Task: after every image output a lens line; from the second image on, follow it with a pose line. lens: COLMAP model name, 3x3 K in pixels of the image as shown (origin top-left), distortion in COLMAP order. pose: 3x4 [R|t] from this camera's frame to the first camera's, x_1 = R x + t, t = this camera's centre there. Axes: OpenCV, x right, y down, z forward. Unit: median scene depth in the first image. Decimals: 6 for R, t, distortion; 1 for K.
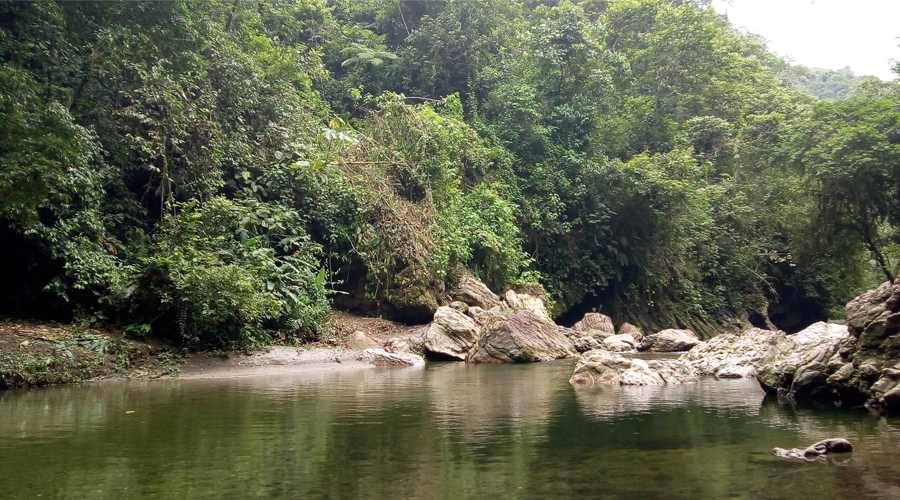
lens RADIAL K [[803.4, 0, 450.0], [0, 803.4, 250.0], [0, 0, 1]] dist [0.060115, -0.206506]
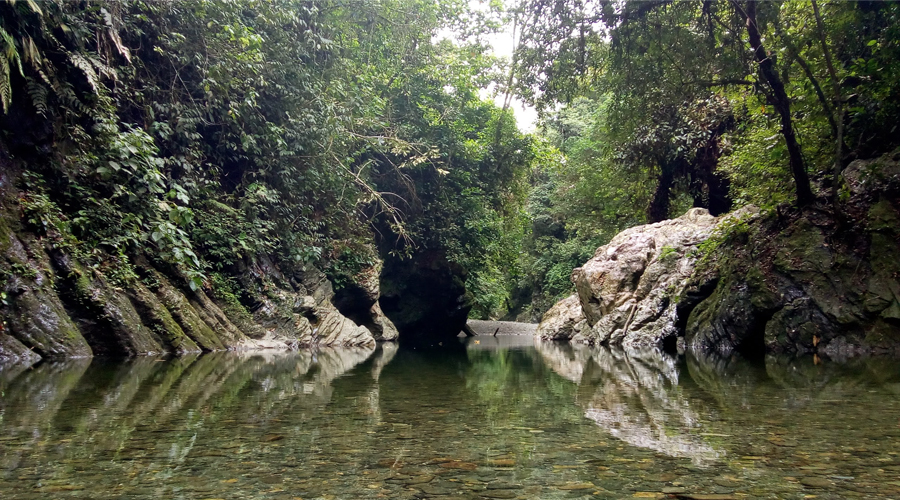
lens RADIAL K [[803.4, 0, 450.0], [0, 803.4, 250.0], [0, 0, 1]] dist [0.060115, -0.206506]
pose [[0.858762, 0.066792, 0.508003, 0.173746], [-0.061334, 0.997738, -0.027500, 0.052847], [-0.508691, -0.007542, 0.860916, 0.500601]]
